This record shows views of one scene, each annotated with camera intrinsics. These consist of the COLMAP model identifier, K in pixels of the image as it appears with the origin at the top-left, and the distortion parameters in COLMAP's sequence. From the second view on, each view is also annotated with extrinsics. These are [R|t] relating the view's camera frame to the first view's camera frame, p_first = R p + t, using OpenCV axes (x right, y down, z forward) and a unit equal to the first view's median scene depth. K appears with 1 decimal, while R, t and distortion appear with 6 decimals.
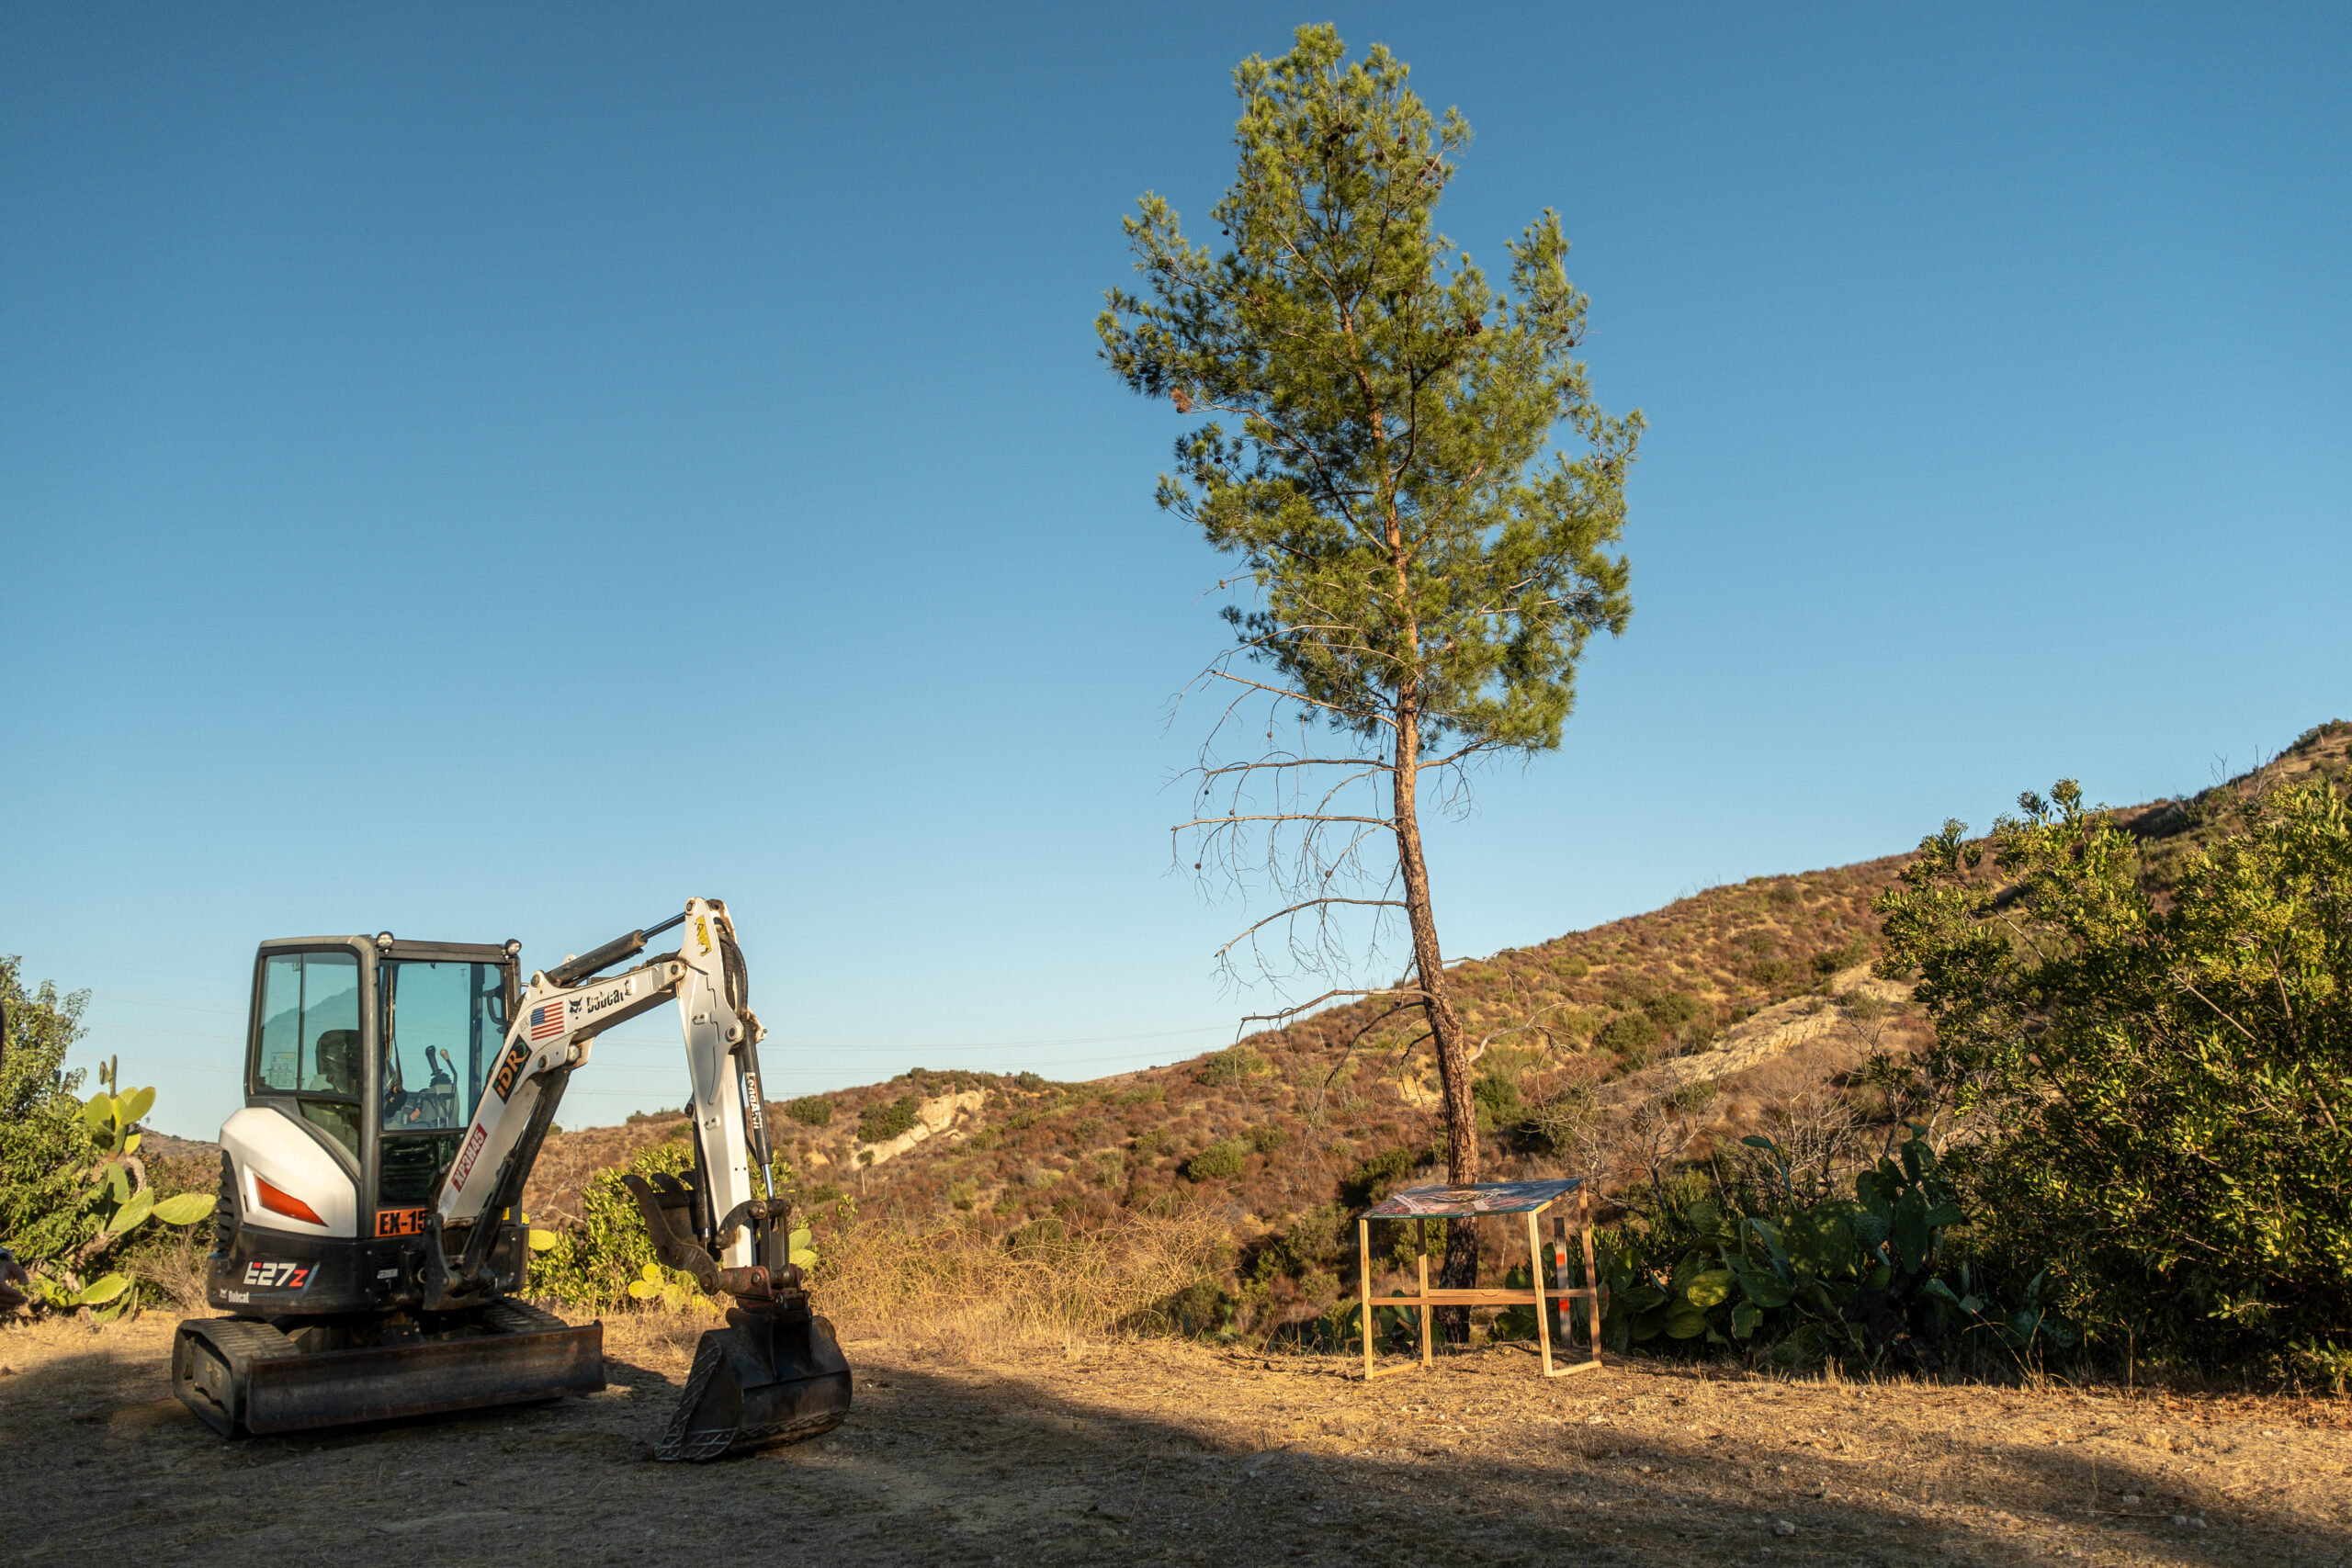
lens RADIAL K [[1743.2, 0, 1176.4], [0, 1743.2, 784.9], [0, 0, 1]] dist [-0.004907, -0.001213]
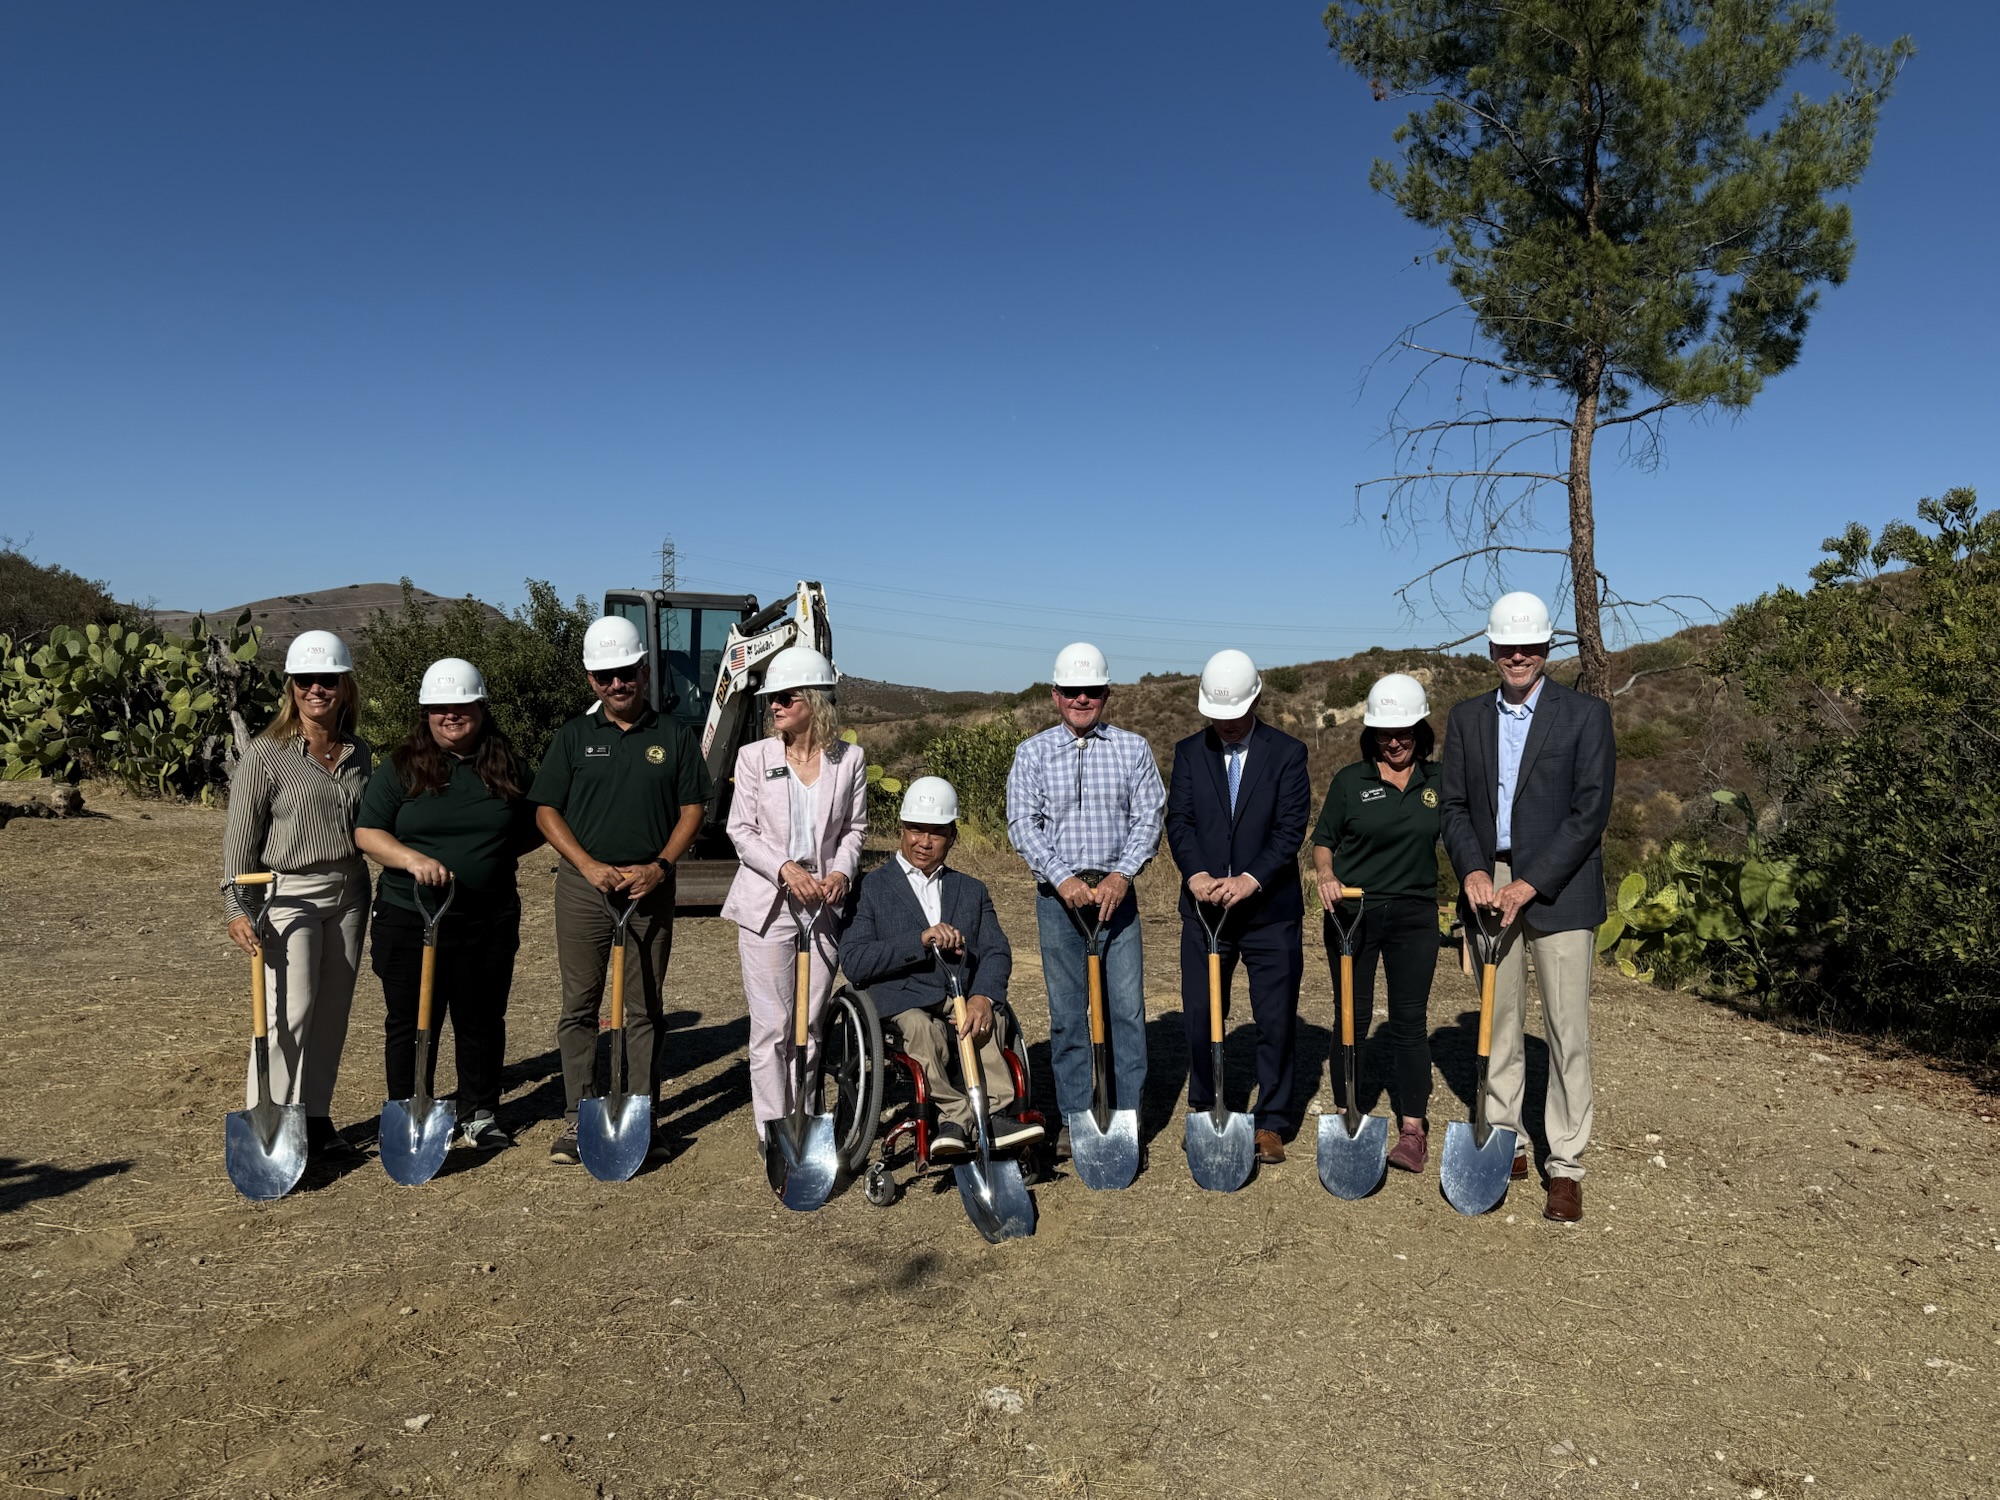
lens RADIAL K [[1508.7, 0, 997.7], [0, 1508.7, 752.3], [0, 0, 1]] dist [-0.011579, -0.005797]
pose [[0.921623, 0.063667, -0.382829, 0.152523], [0.026892, 0.973604, 0.226656, -0.031972], [0.387154, -0.219186, 0.895583, -0.032889]]
